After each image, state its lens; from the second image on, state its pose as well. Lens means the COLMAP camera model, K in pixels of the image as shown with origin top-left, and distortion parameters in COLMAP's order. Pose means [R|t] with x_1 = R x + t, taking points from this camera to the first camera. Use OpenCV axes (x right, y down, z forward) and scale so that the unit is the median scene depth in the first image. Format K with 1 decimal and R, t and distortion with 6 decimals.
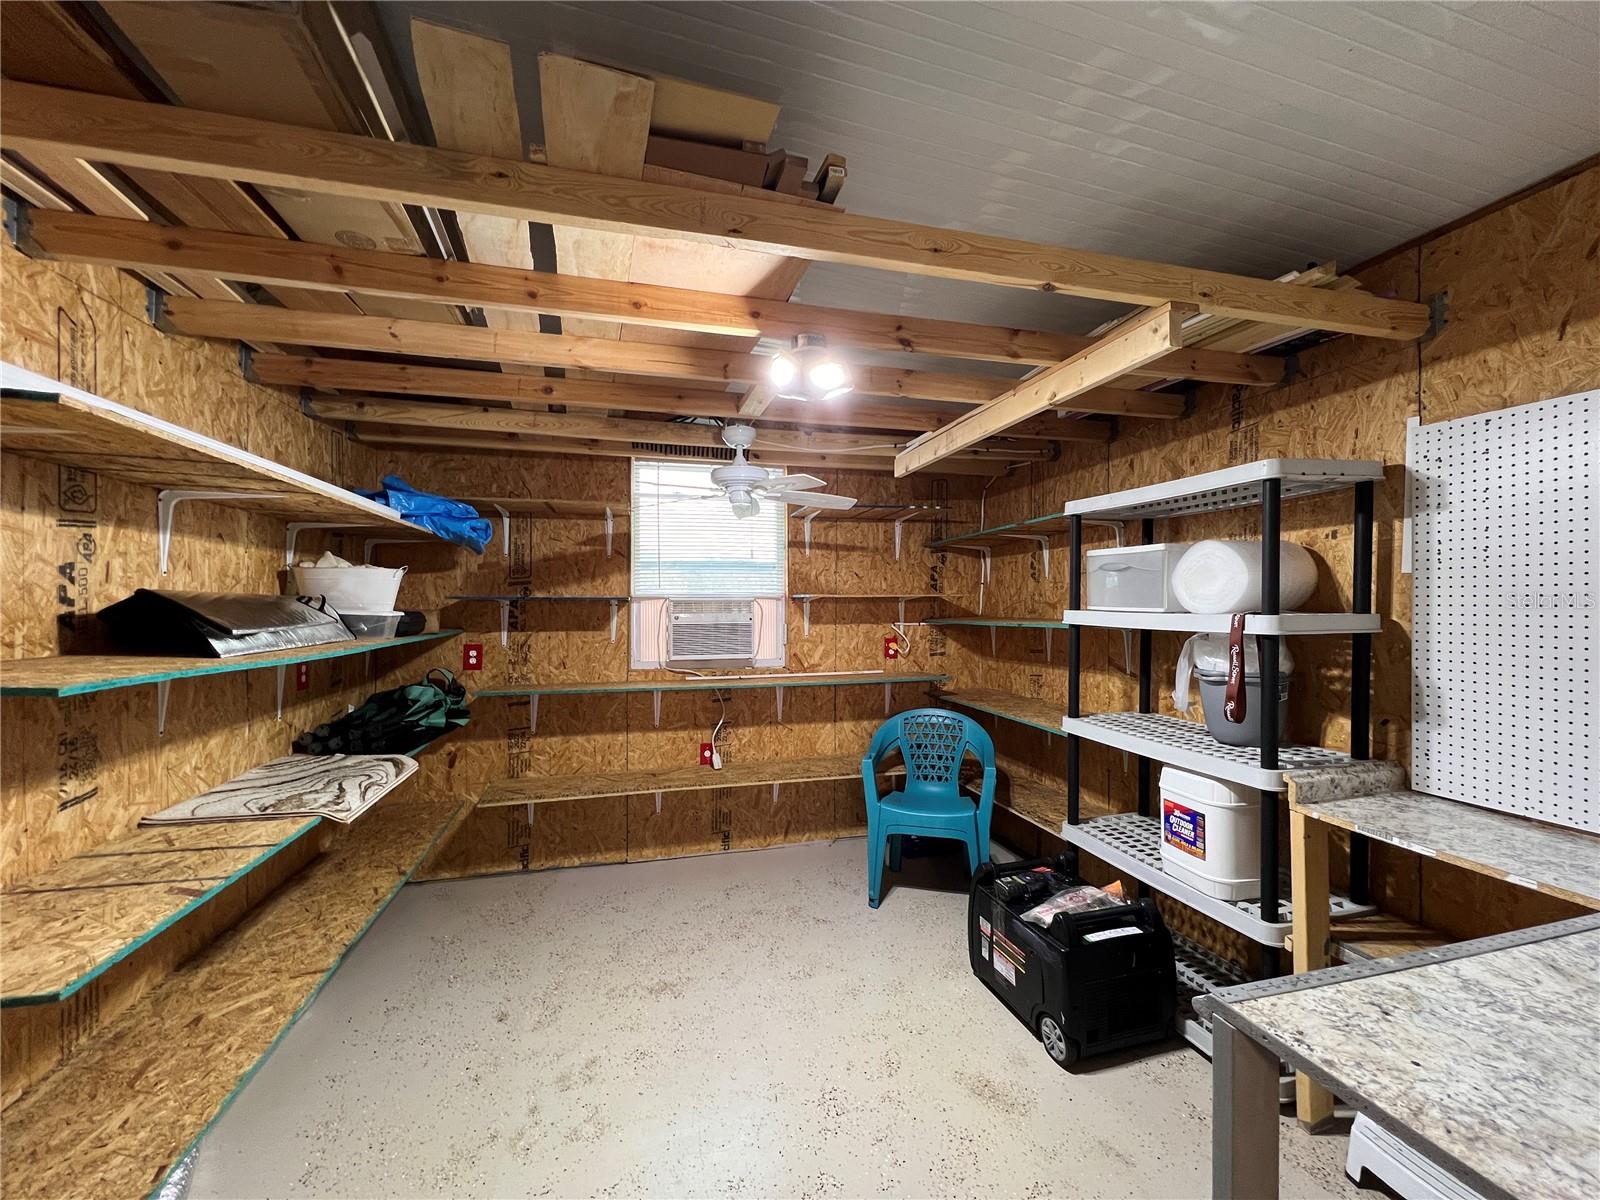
lens RADIAL K [[637.8, 0, 800.3], [0, 637.8, 605.2], [0, 0, 1]] dist [0.001224, 0.000312]
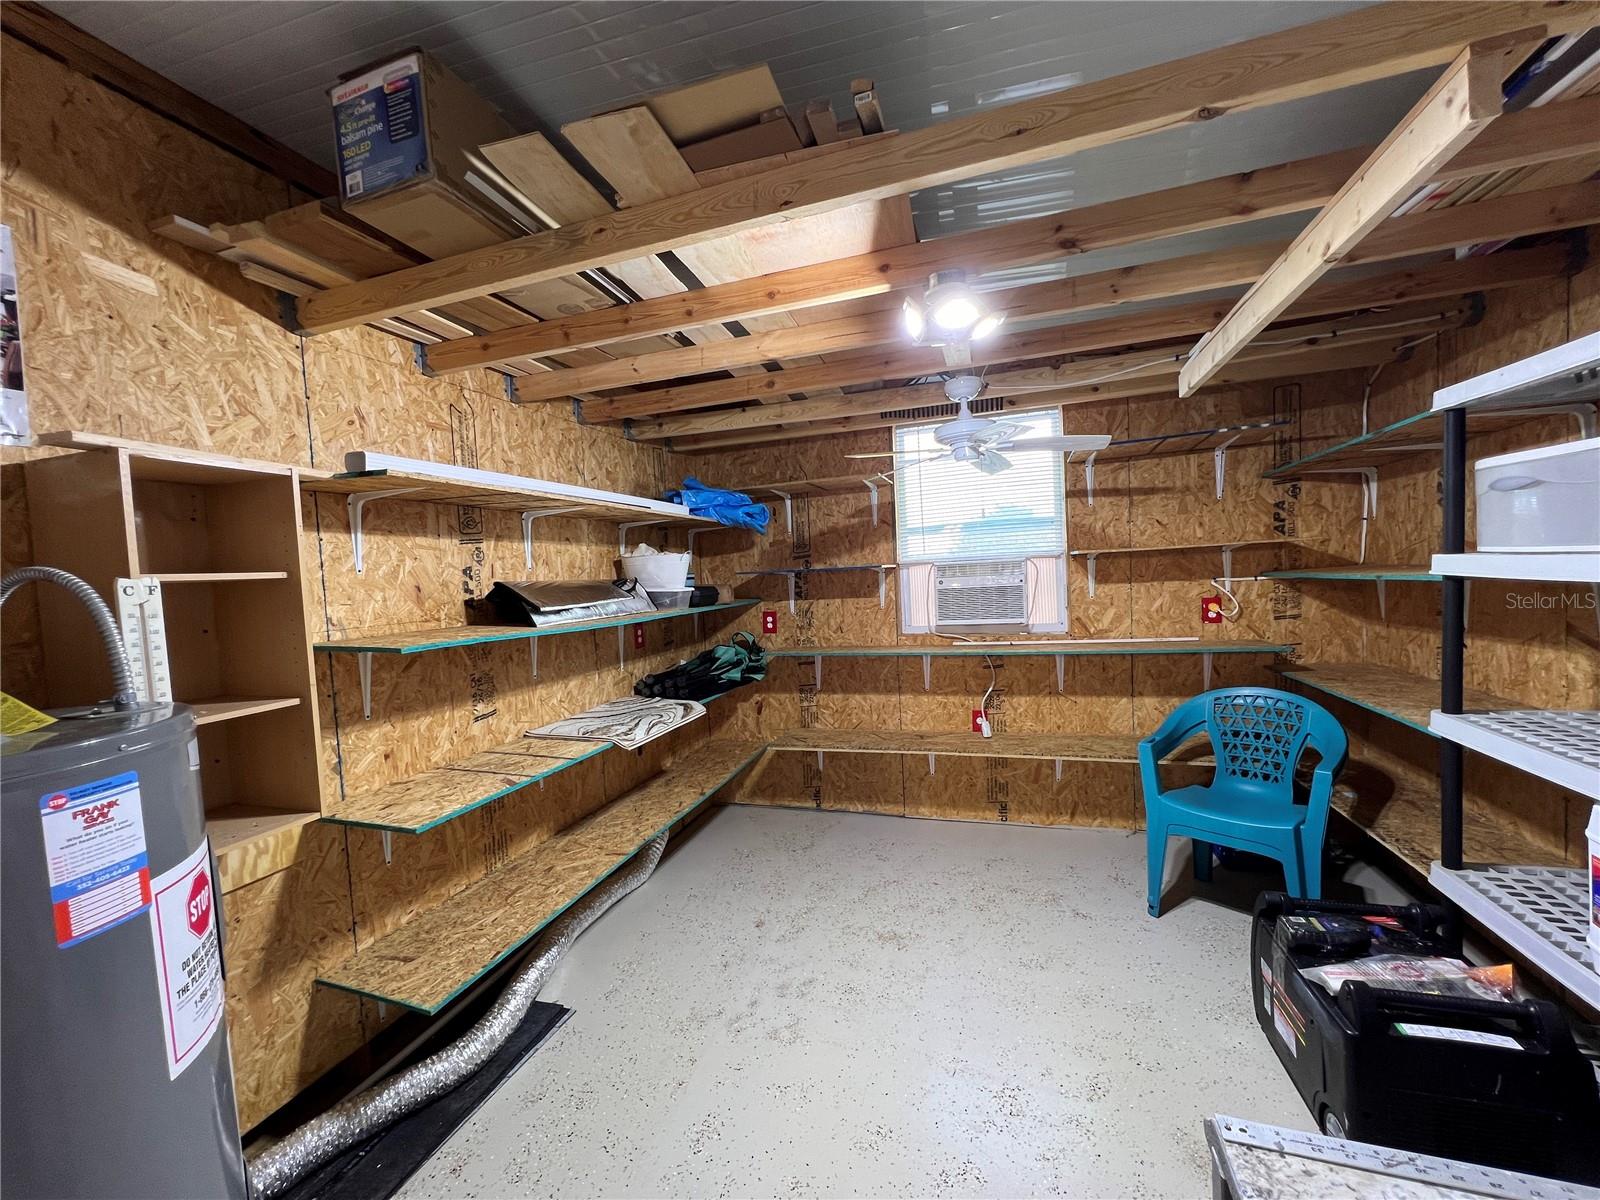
lens RADIAL K [[637.8, 0, 800.3], [0, 637.8, 605.2], [0, 0, 1]] dist [0.001224, 0.000312]
pose [[0.837884, -0.015439, -0.545630, 0.192450], [0.049184, 0.997669, 0.047299, -0.003063], [0.543628, -0.066468, 0.836691, 0.059287]]
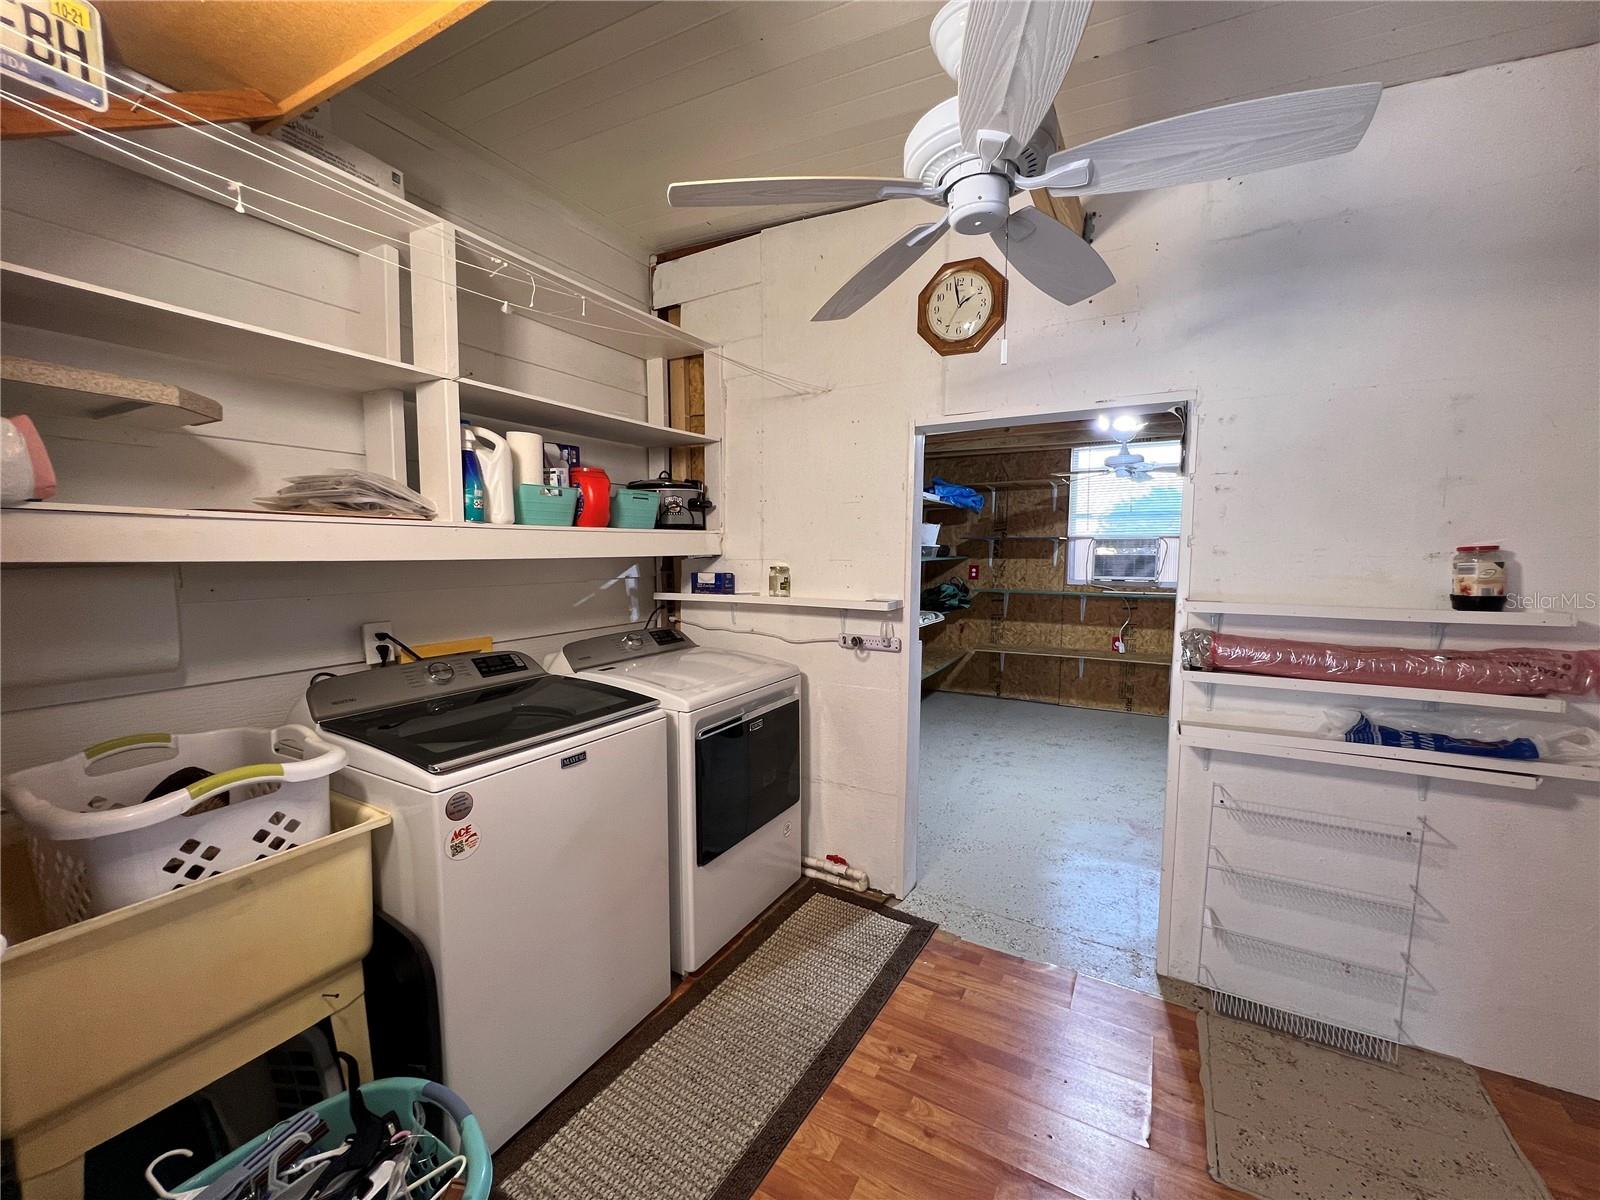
lens RADIAL K [[637.8, 0, 800.3], [0, 637.8, 605.2], [0, 0, 1]] dist [0.001224, 0.000312]
pose [[0.714773, 0.063653, -0.696453, 0.425851], [-0.003039, 0.996123, 0.087923, 0.020110], [0.699350, -0.060728, 0.712195, -0.674001]]
